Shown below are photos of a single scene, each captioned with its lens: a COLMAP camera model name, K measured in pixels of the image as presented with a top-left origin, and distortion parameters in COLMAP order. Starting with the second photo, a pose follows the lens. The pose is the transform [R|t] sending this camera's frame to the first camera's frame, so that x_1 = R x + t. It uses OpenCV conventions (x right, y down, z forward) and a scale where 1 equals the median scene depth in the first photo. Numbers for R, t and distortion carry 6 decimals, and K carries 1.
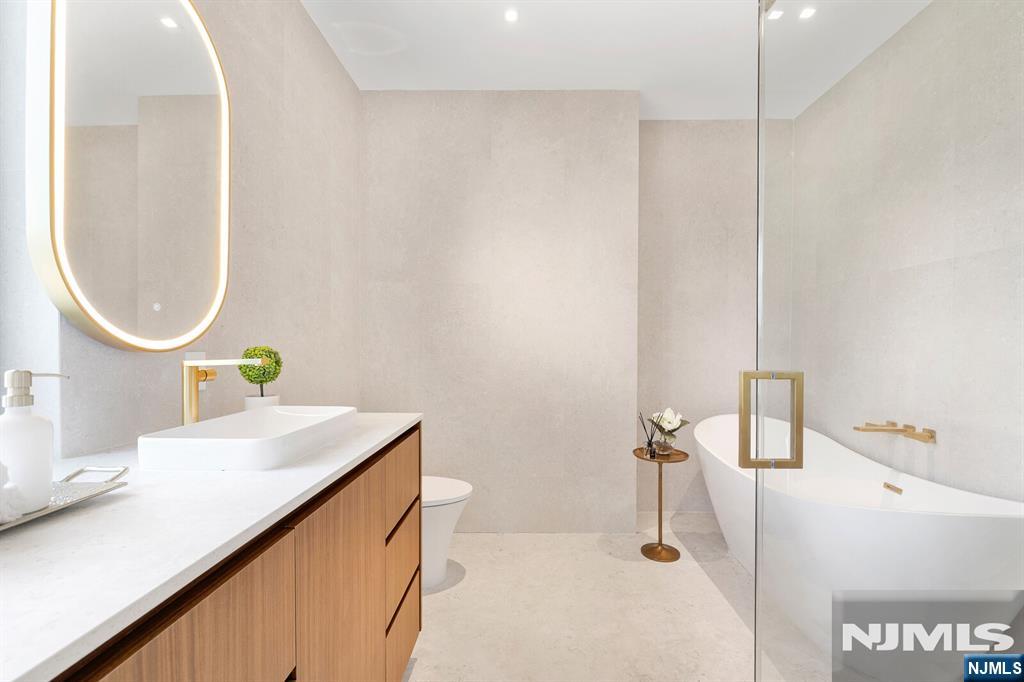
lens RADIAL K [[434.1, 0, 514.7], [0, 434.1, 352.6], [0, 0, 1]] dist [-0.001245, -0.000054]
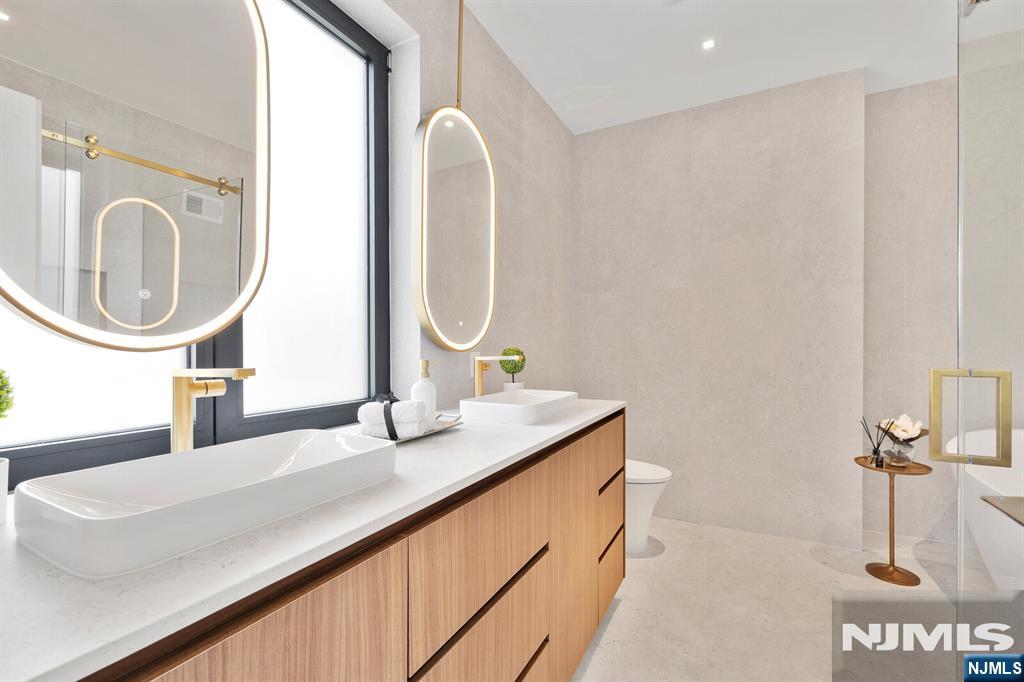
lens RADIAL K [[434.1, 0, 514.7], [0, 434.1, 352.6], [0, 0, 1]] dist [-0.001245, -0.000054]
pose [[0.895606, 0.000542, -0.444847, 0.045751], [-0.001113, 0.999999, -0.001023, 0.002693], [0.444846, 0.001412, 0.895606, -0.214166]]
